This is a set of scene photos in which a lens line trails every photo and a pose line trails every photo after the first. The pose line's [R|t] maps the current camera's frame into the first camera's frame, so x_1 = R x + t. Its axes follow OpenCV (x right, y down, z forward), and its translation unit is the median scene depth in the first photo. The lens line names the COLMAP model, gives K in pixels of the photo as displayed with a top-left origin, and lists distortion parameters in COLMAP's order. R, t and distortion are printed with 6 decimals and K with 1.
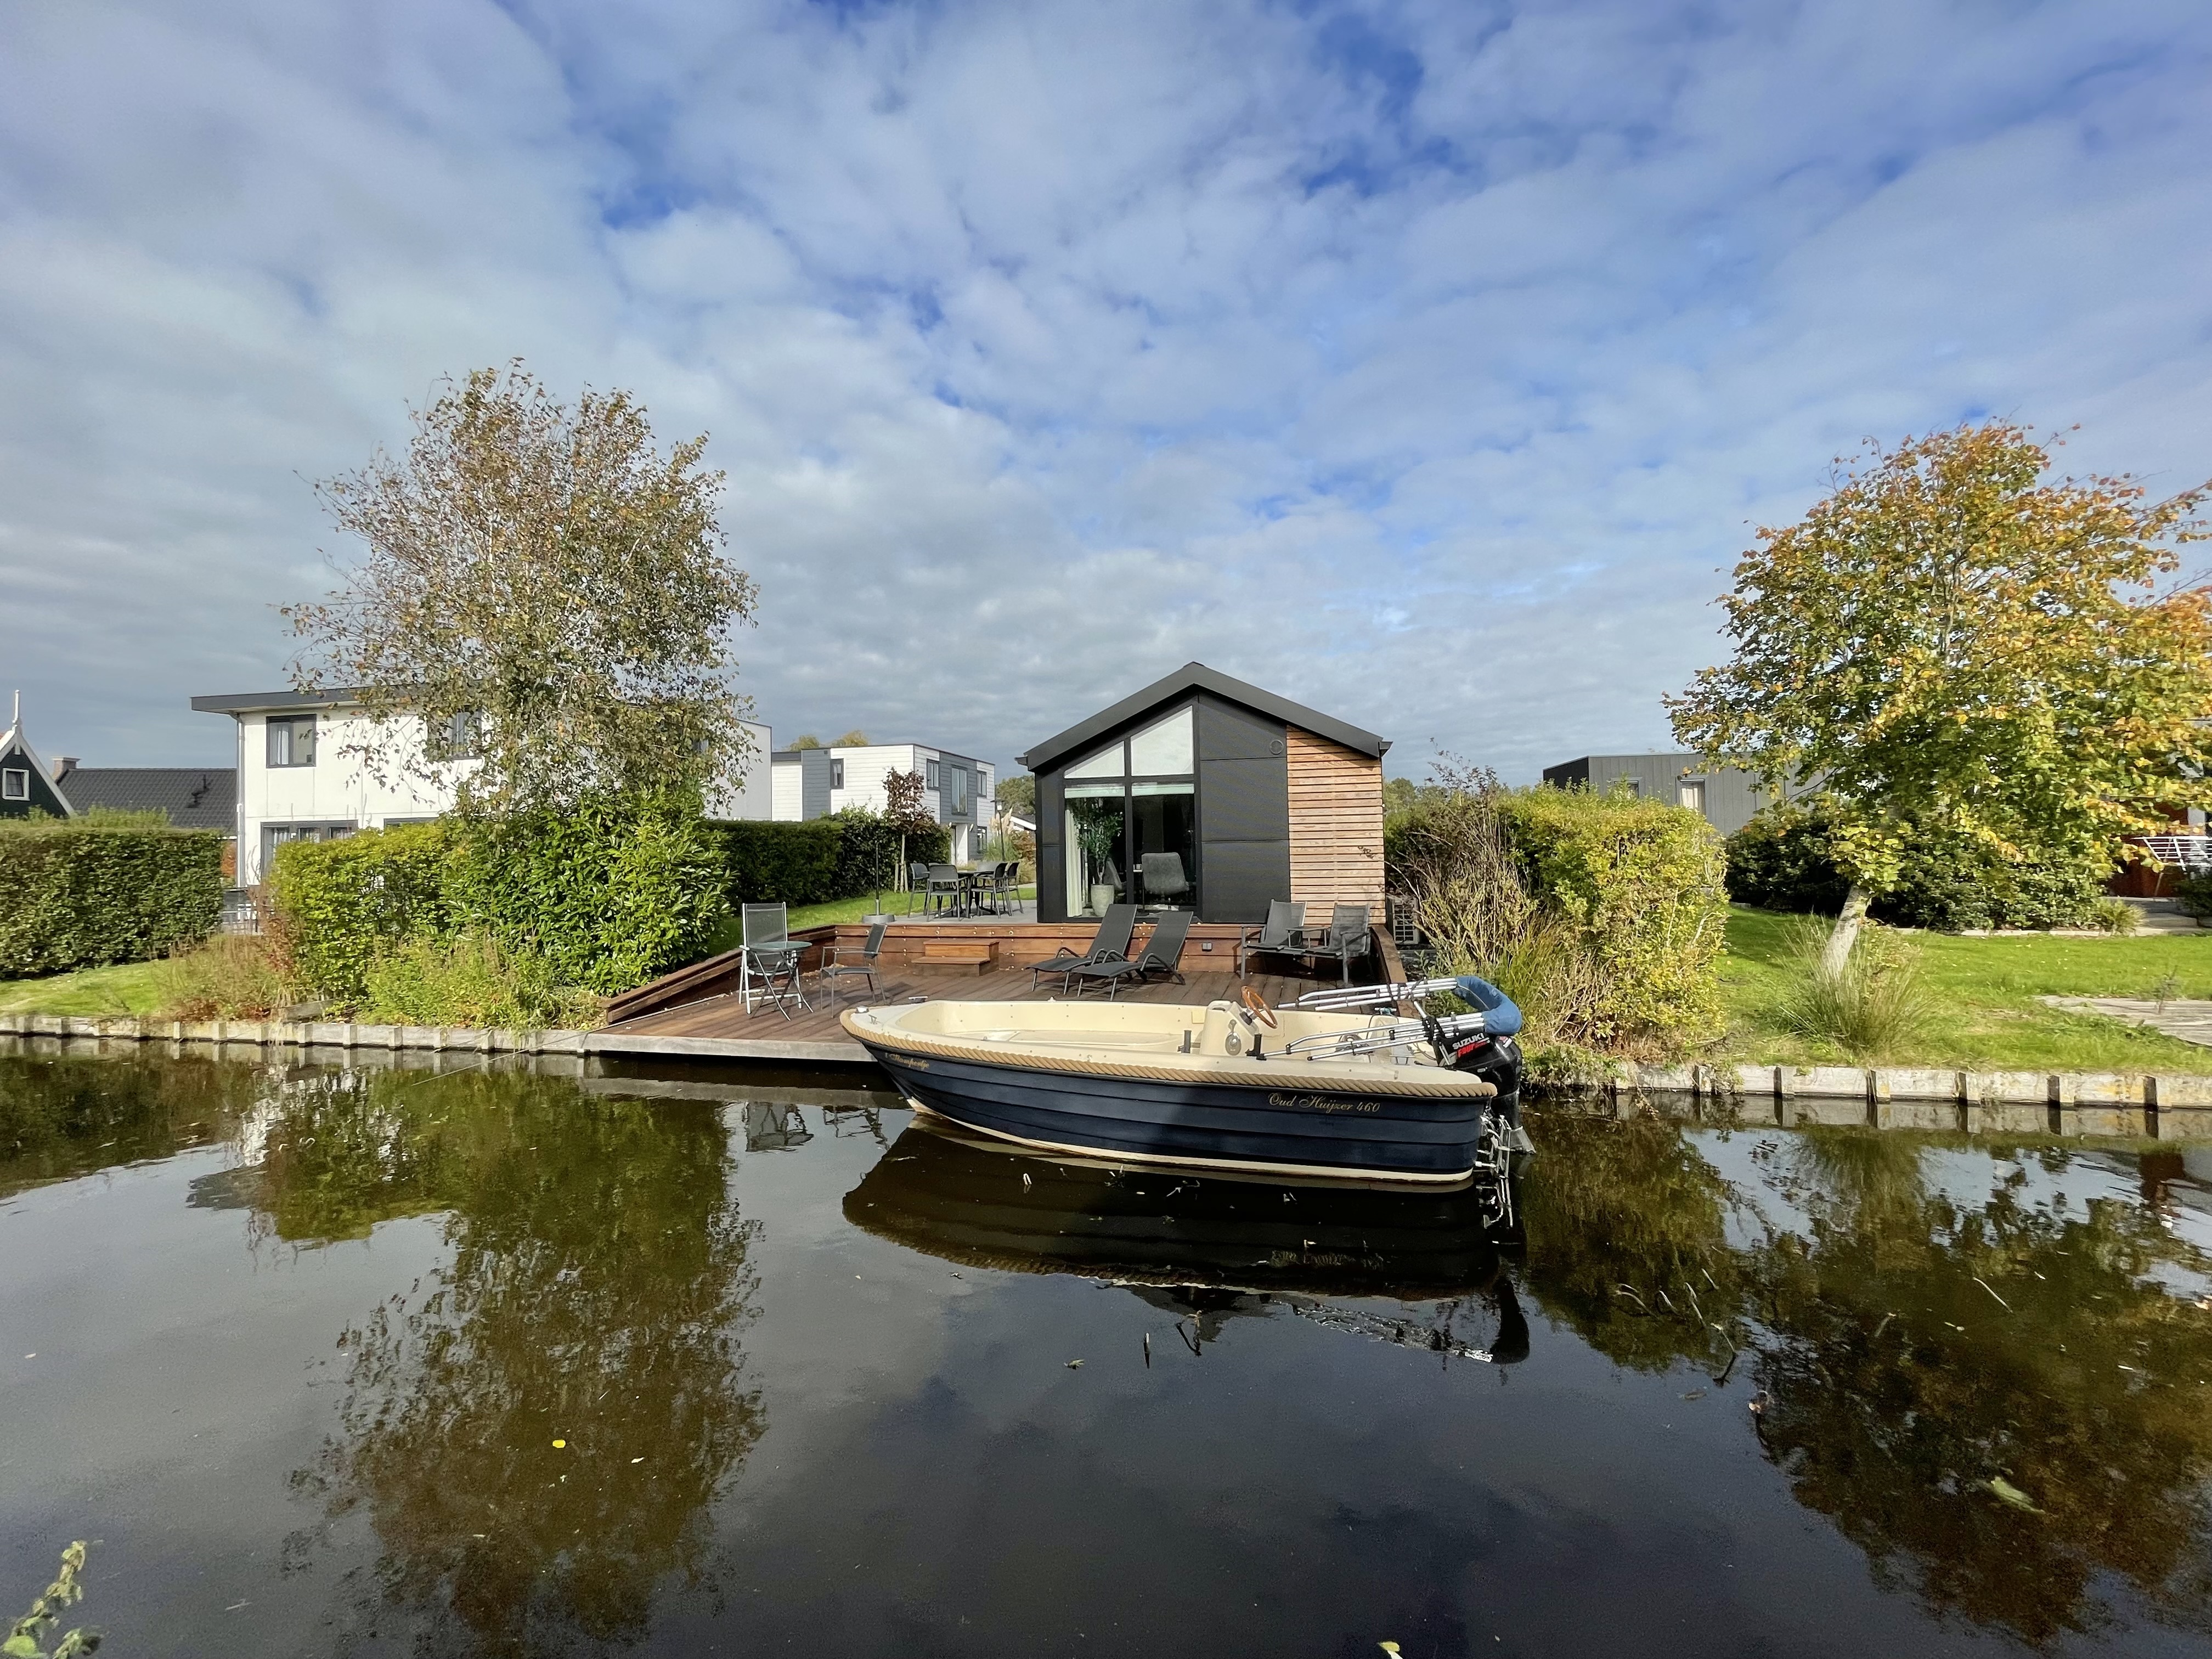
lens RADIAL K [[893.1, 0, 1106.7], [0, 893.1, 822.3], [0, 0, 1]] dist [-0.001990, 0.000090]
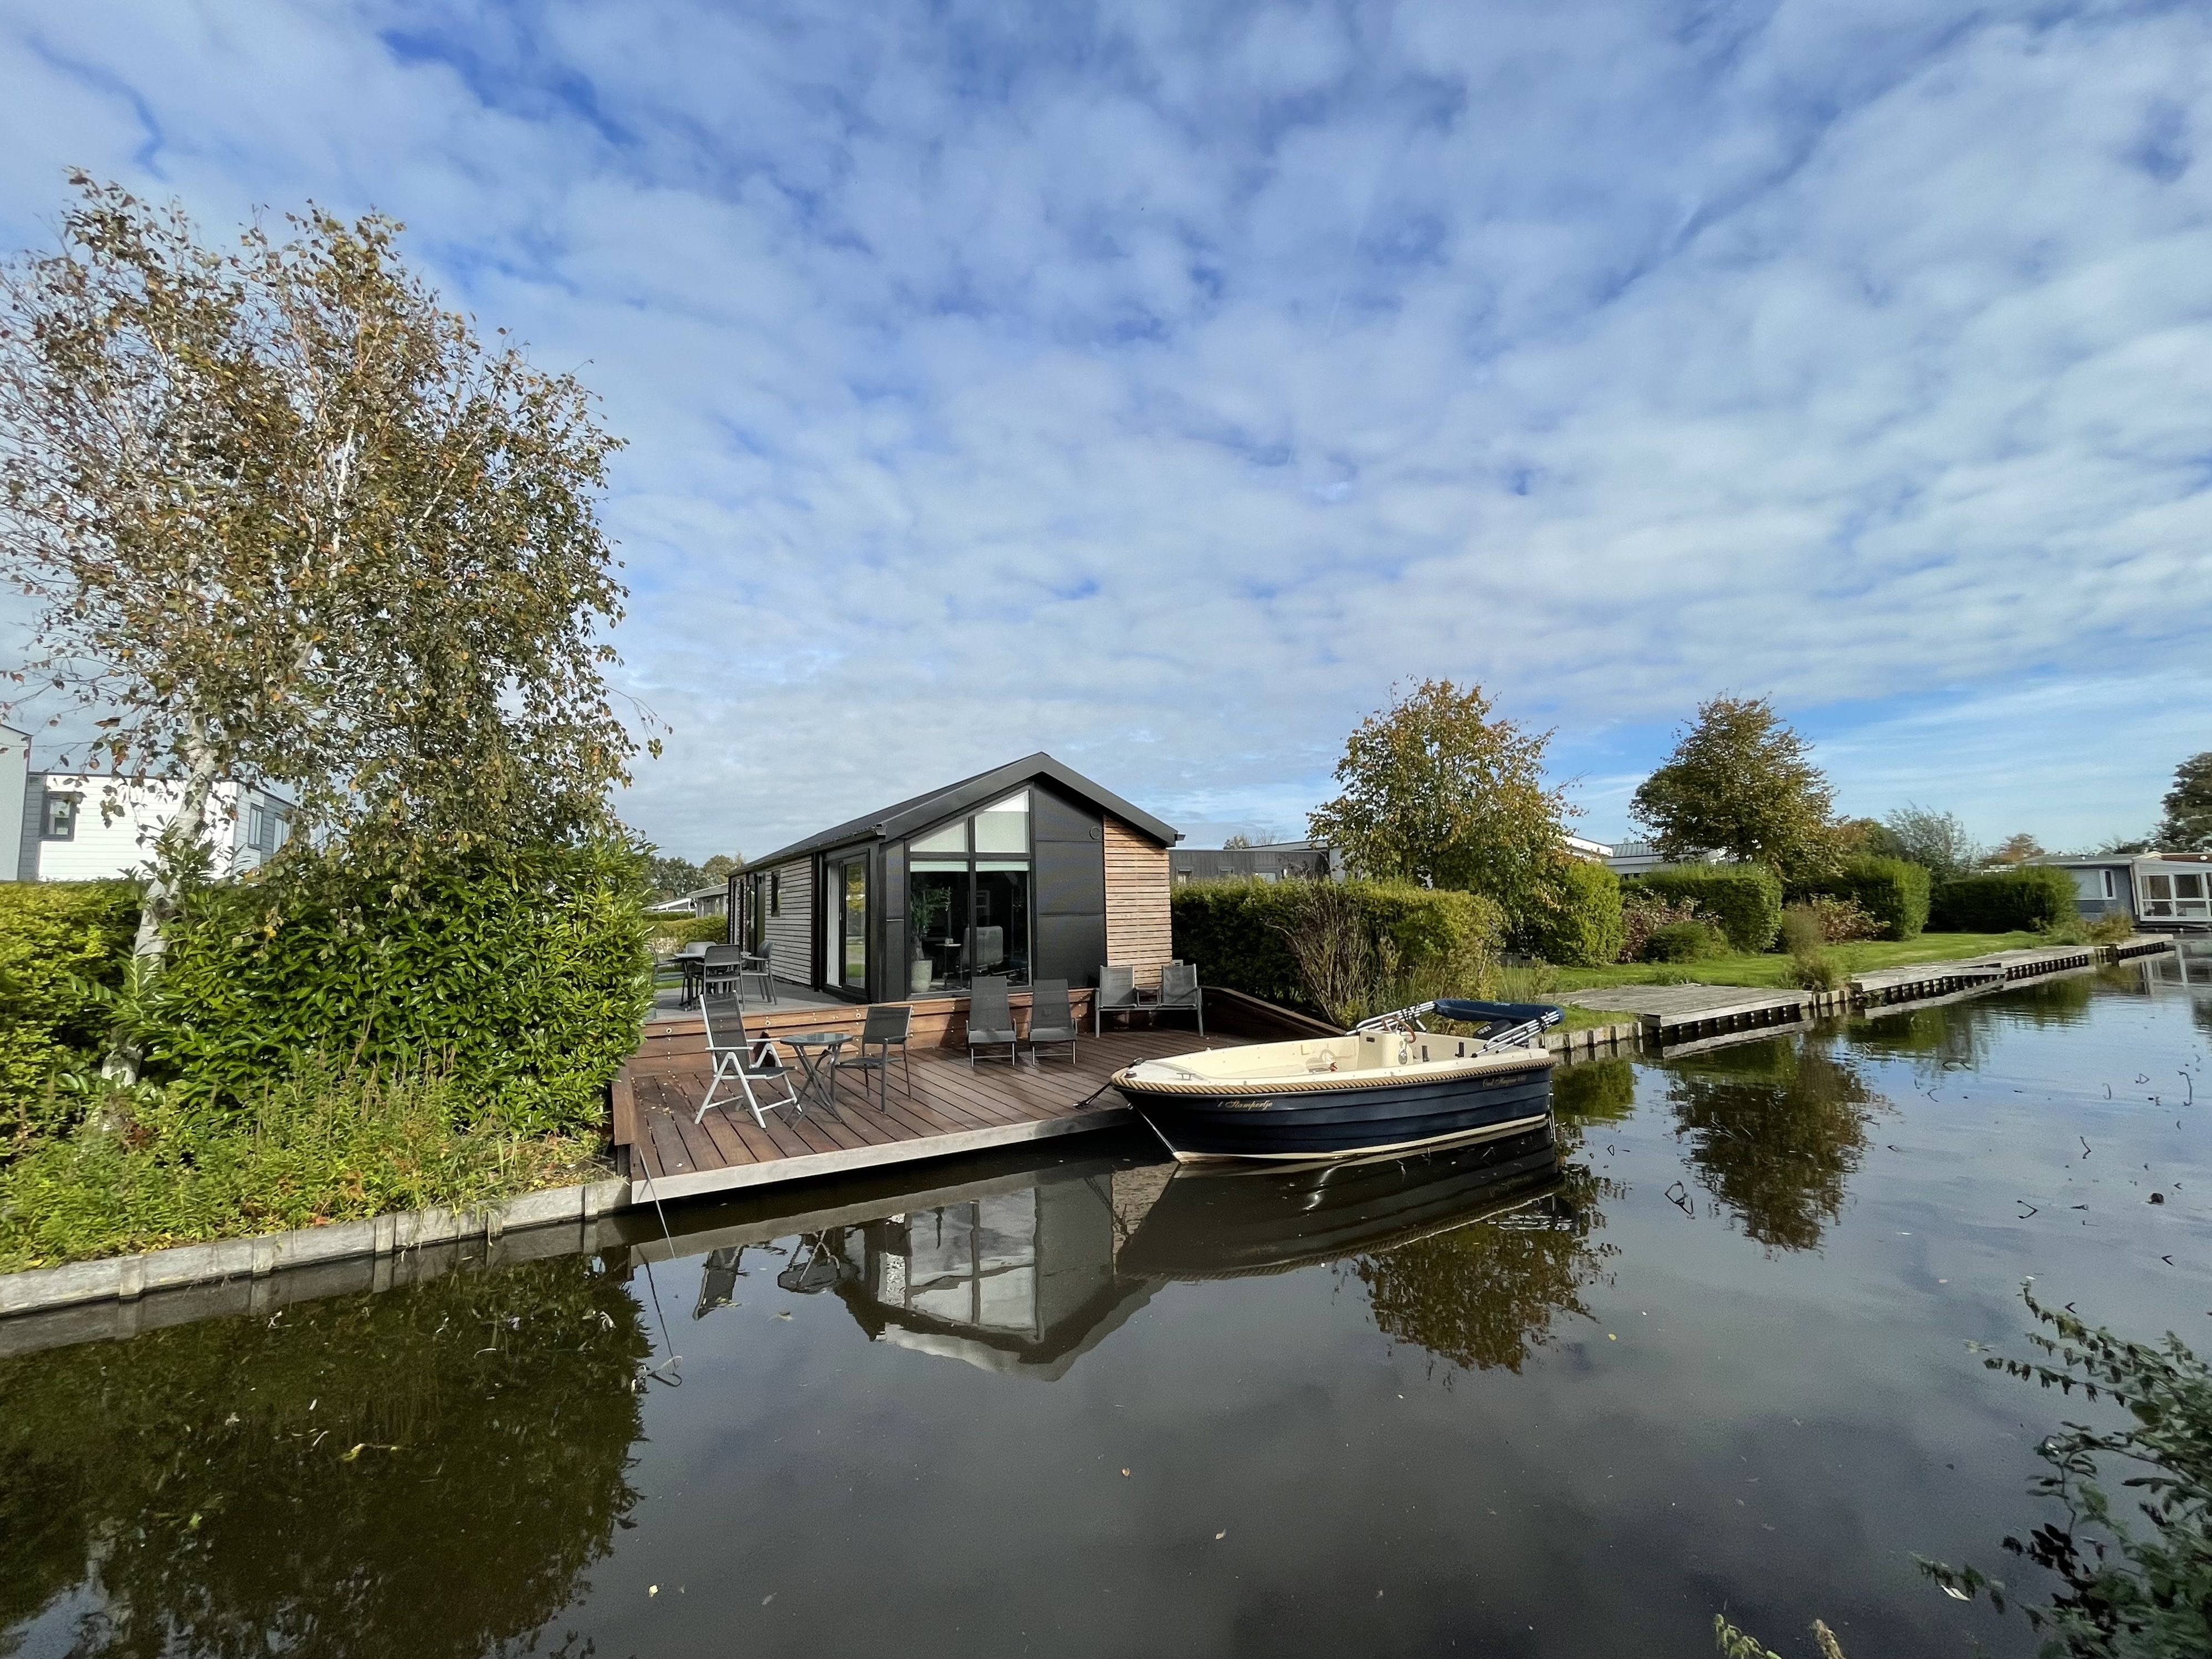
lens RADIAL K [[906.7, 0, 1107.1], [0, 906.7, 824.4], [0, 0, 1]] dist [-0.002728, -0.000020]
pose [[0.737525, 0.061198, 0.672541, -0.592282], [-0.004586, 0.996316, -0.085630, 0.005036], [-0.675304, 0.060070, 0.735089, 0.126243]]
